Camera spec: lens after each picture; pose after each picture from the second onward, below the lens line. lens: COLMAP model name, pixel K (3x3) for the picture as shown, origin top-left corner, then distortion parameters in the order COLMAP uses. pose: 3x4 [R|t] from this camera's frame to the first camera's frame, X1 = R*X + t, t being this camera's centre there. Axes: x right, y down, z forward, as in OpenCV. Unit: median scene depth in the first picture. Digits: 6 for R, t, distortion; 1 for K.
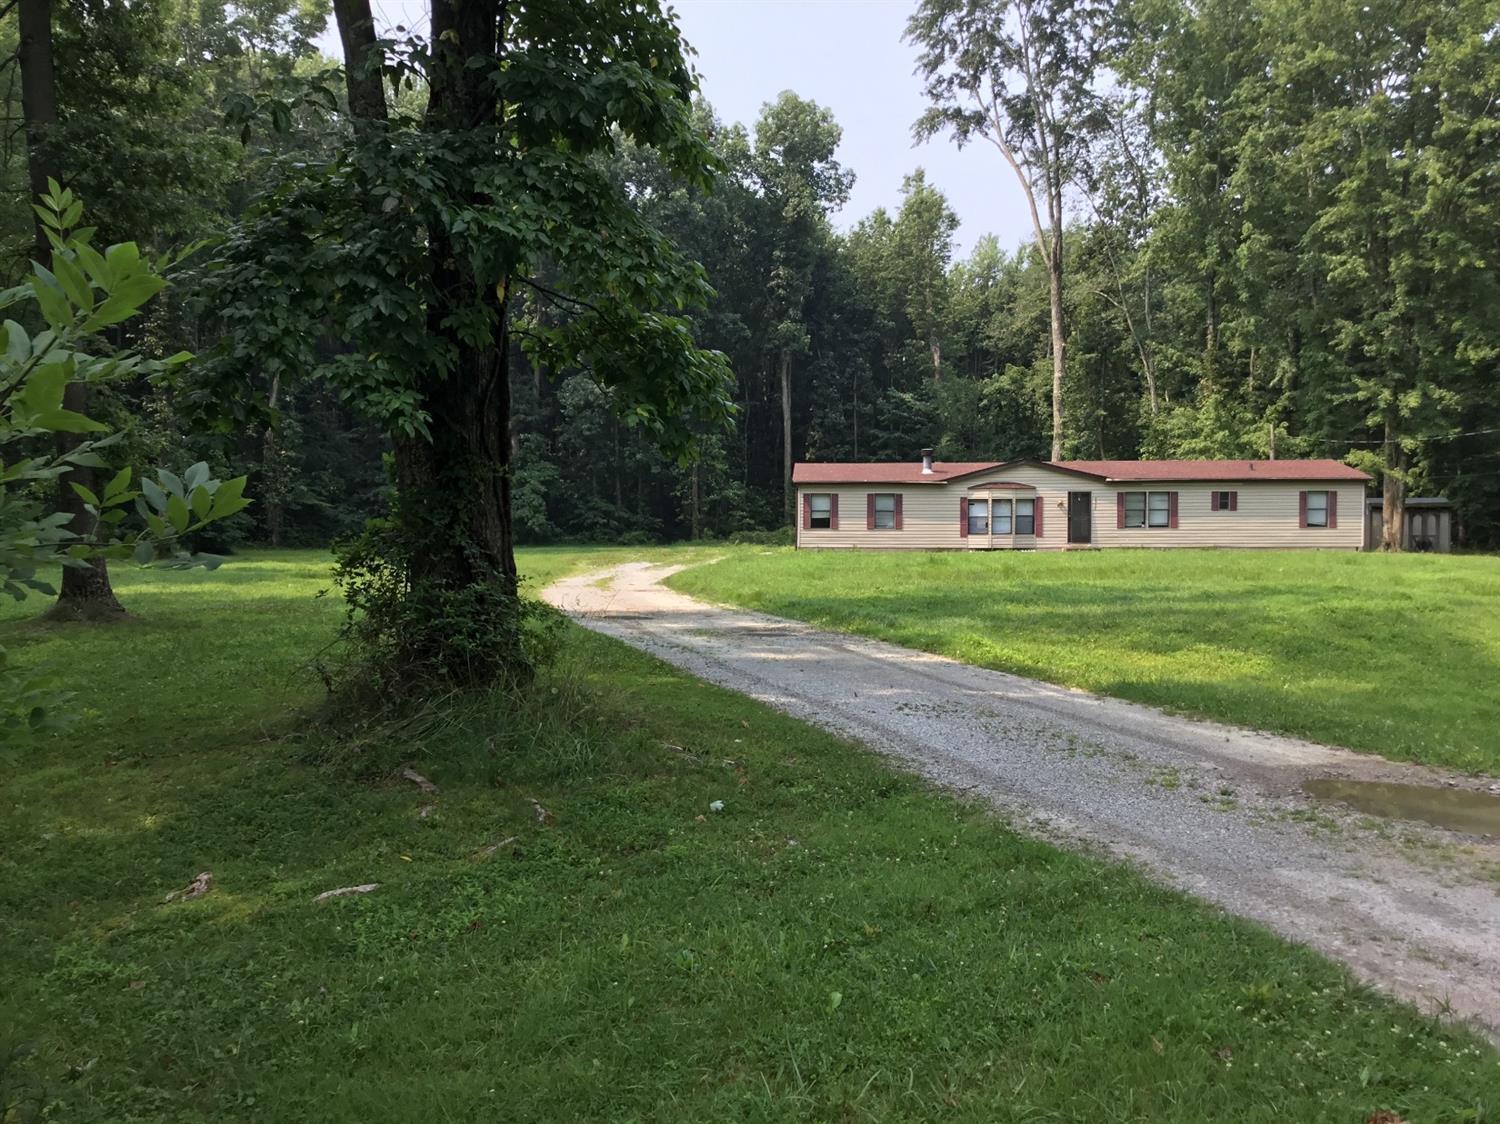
lens RADIAL K [[1397.4, 0, 750.0], [0, 1397.4, 562.0], [0, 0, 1]] dist [0.156363, -0.282674]
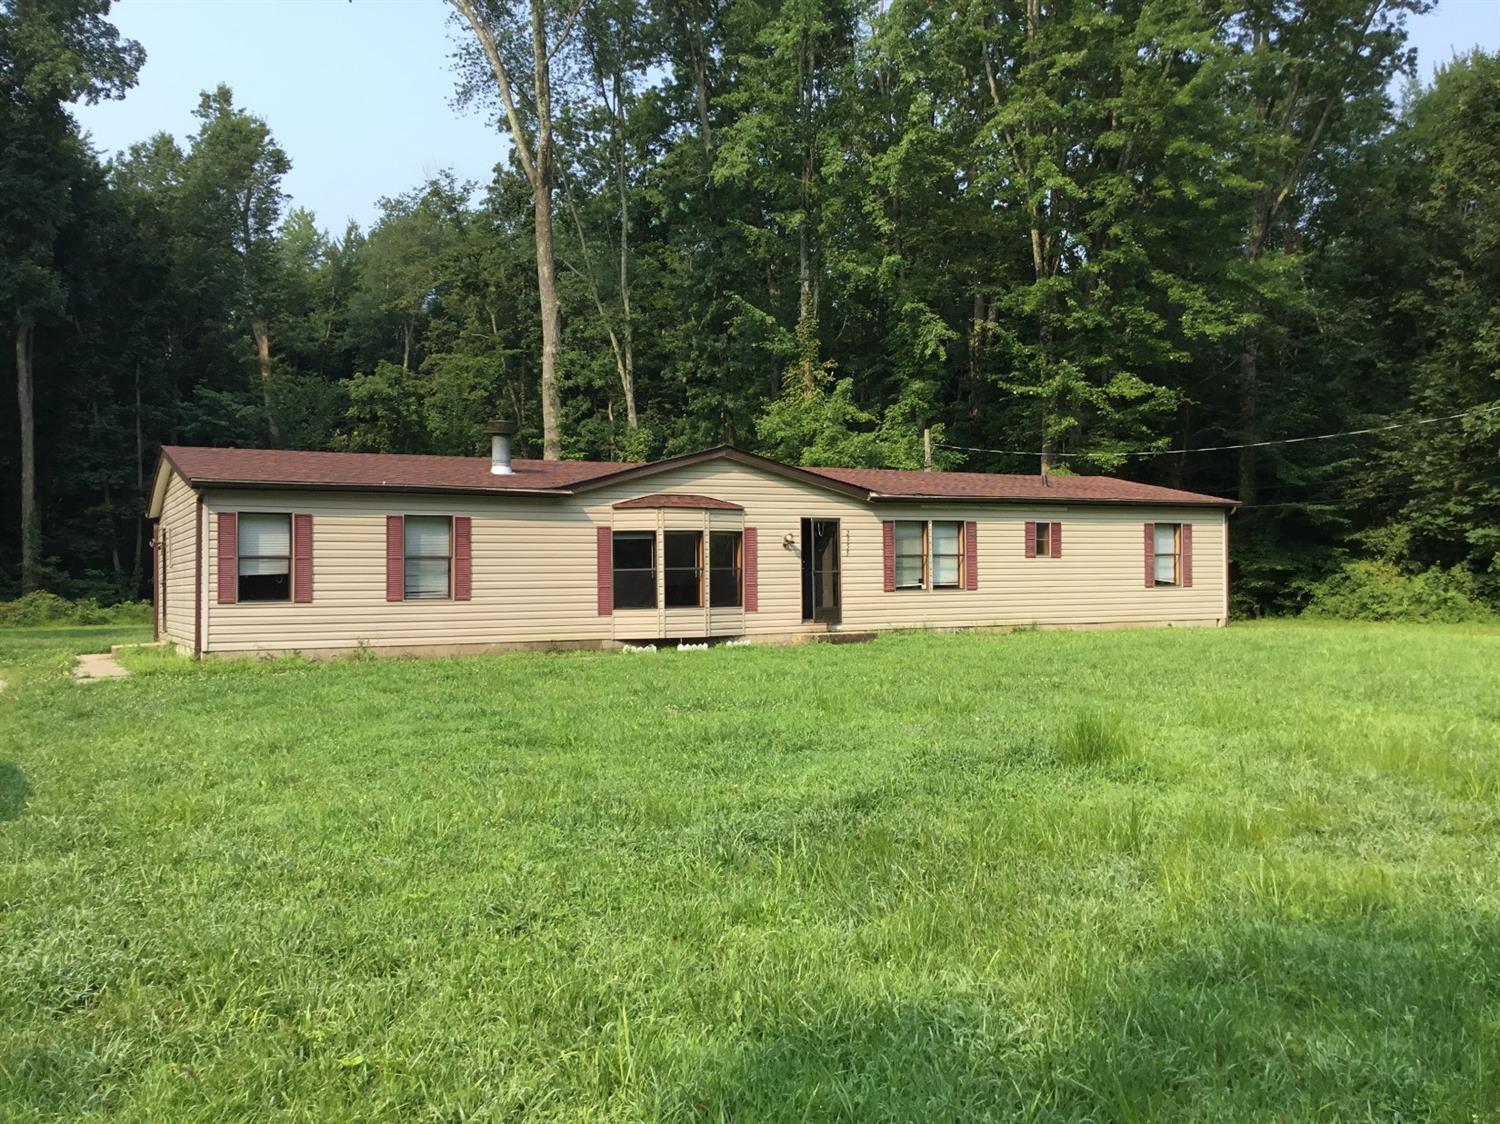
lens RADIAL K [[1397.4, 0, 750.0], [0, 1397.4, 562.0], [0, 0, 1]] dist [0.156363, -0.282674]
pose [[0.862345, -0.001568, 0.506318, -0.034759], [0.022811, 0.999100, -0.035758, -0.017495], [-0.505806, 0.042386, 0.861605, 0.584313]]
